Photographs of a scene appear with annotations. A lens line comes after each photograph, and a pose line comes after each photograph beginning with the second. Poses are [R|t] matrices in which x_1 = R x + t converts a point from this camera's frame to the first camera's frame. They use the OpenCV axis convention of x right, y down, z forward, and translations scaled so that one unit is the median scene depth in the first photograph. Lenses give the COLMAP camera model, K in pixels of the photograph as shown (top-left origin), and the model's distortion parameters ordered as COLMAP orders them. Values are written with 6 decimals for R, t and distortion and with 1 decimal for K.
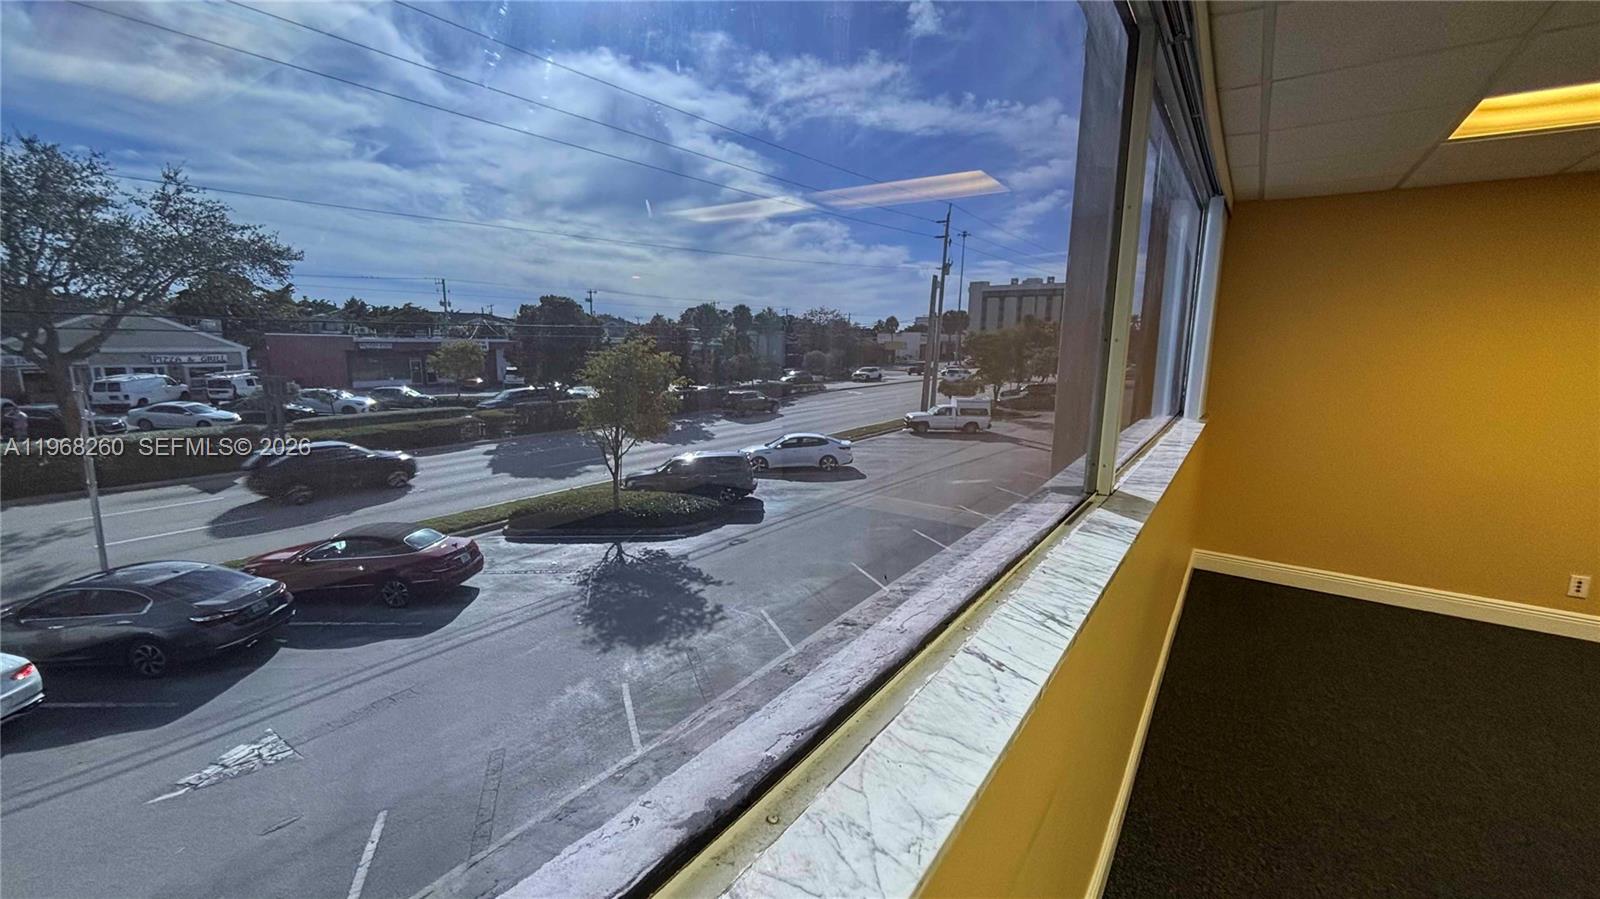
lens RADIAL K [[672.3, 0, 831.8], [0, 672.3, 450.5], [0, 0, 1]] dist [0.001316, 0.000045]
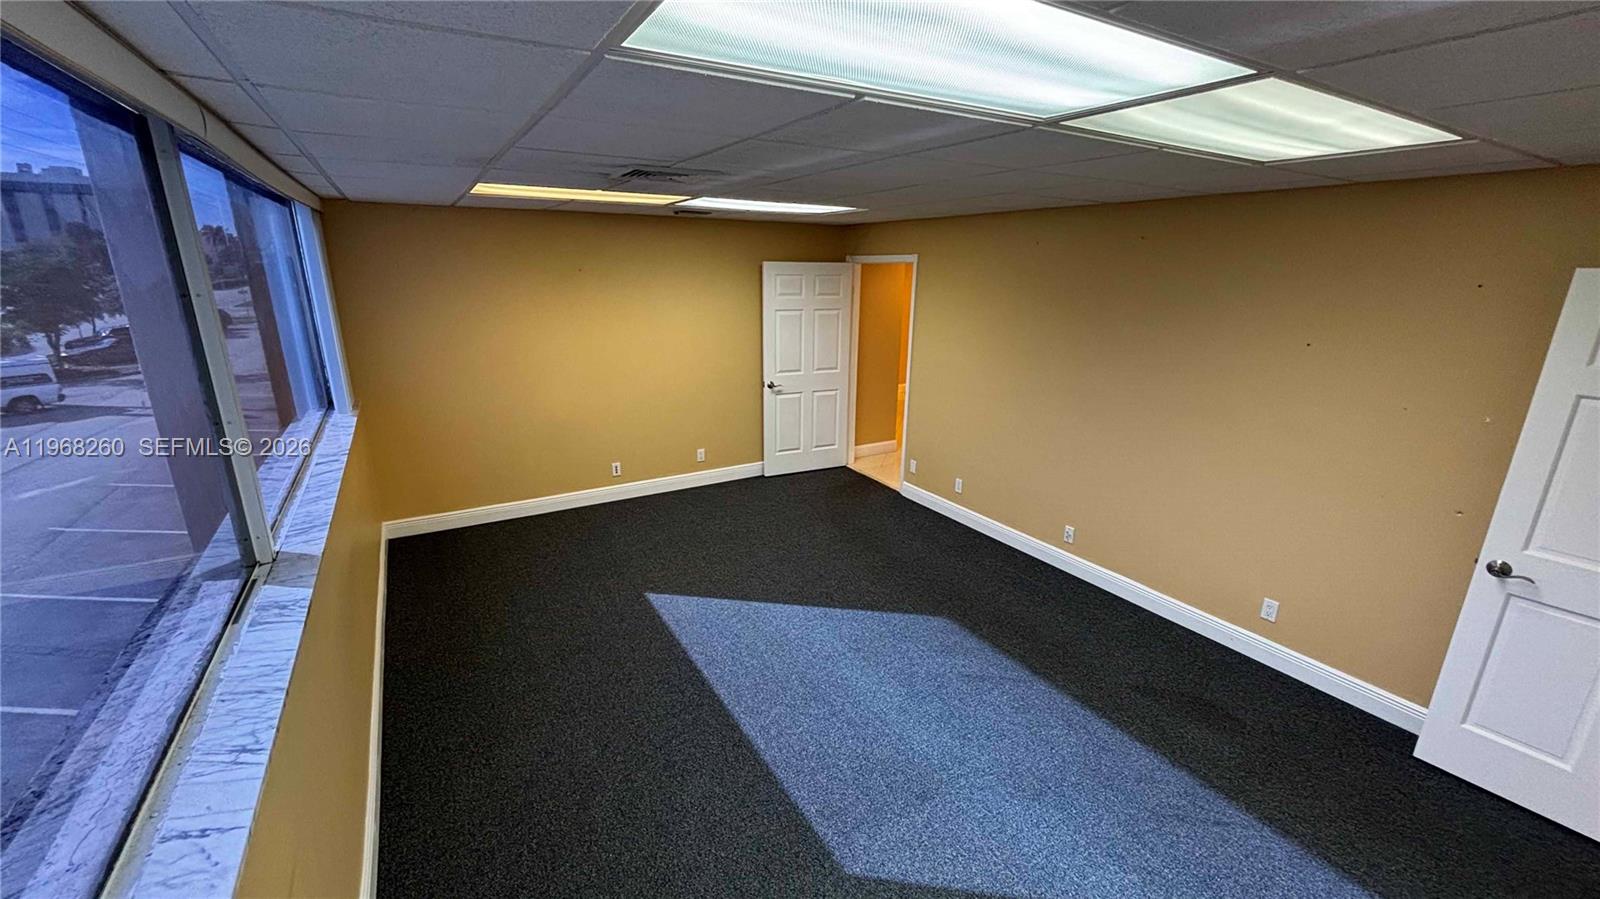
lens RADIAL K [[640.7, 0, 800.0], [0, 640.7, 449.5], [0, 0, 1]] dist [0.000550, 0.000048]
pose [[0.454267, -0.270790, 0.848713, -0.034795], [0.164458, 0.961800, 0.218847, -0.261198], [-0.875554, 0.040162, 0.481448, -0.326654]]
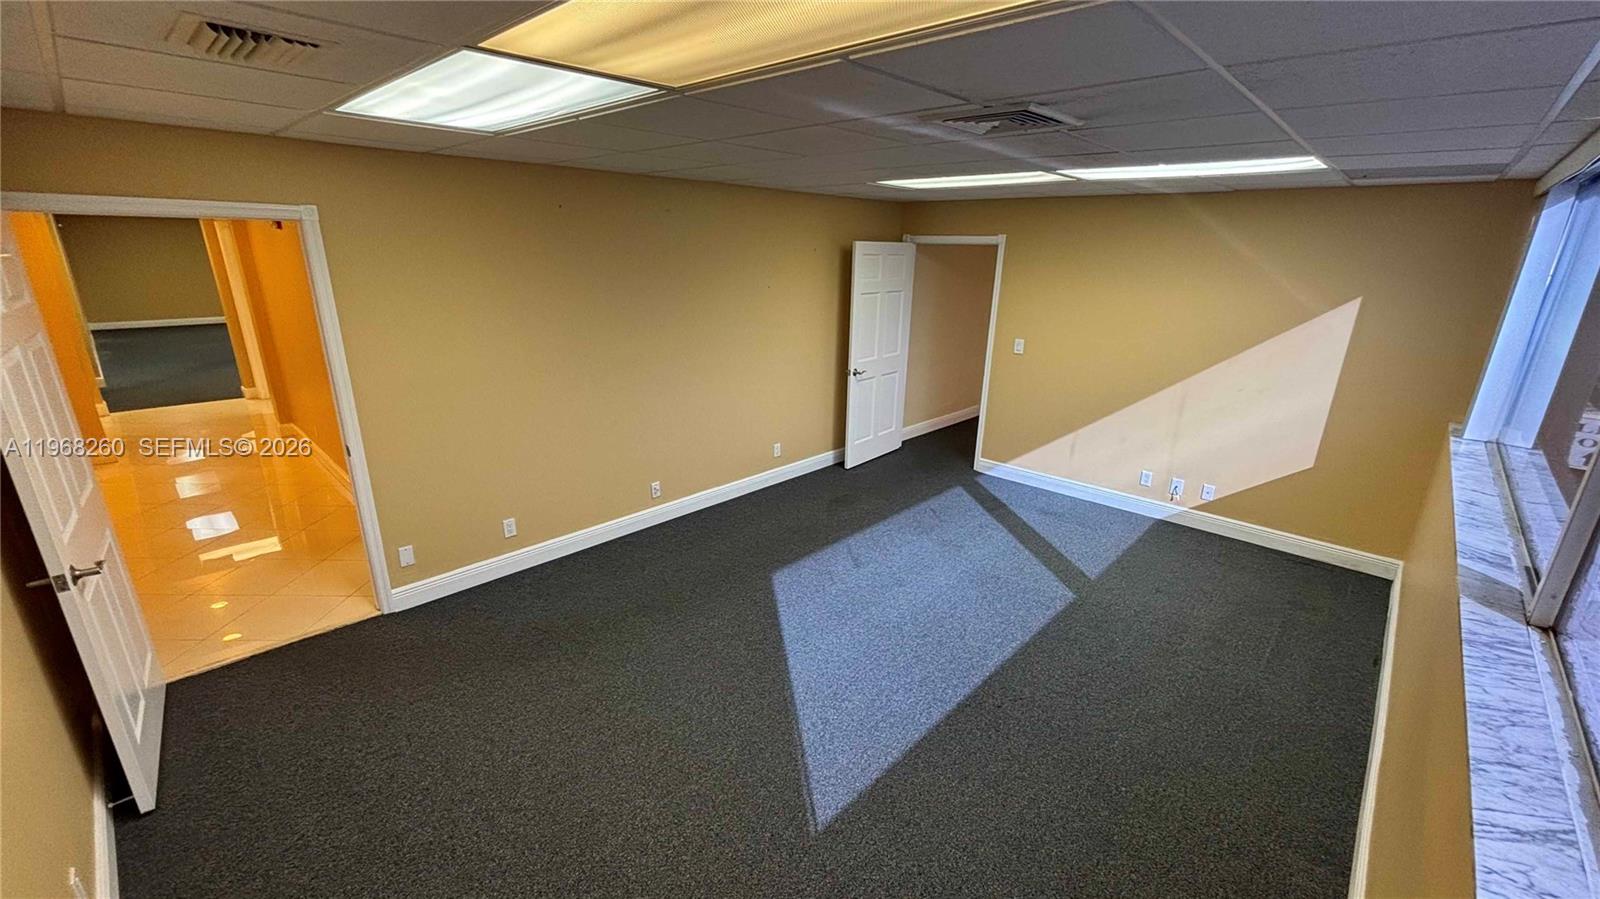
lens RADIAL K [[643.8, 0, 800.0], [0, 643.8, 449.5], [0, 0, 1]] dist [0.012870, -0.000047]
pose [[-0.978478, -0.113404, 0.172396, 1.758194], [-0.019621, 0.882795, 0.469349, -0.736475], [-0.205417, 0.455865, -0.866020, 2.634157]]
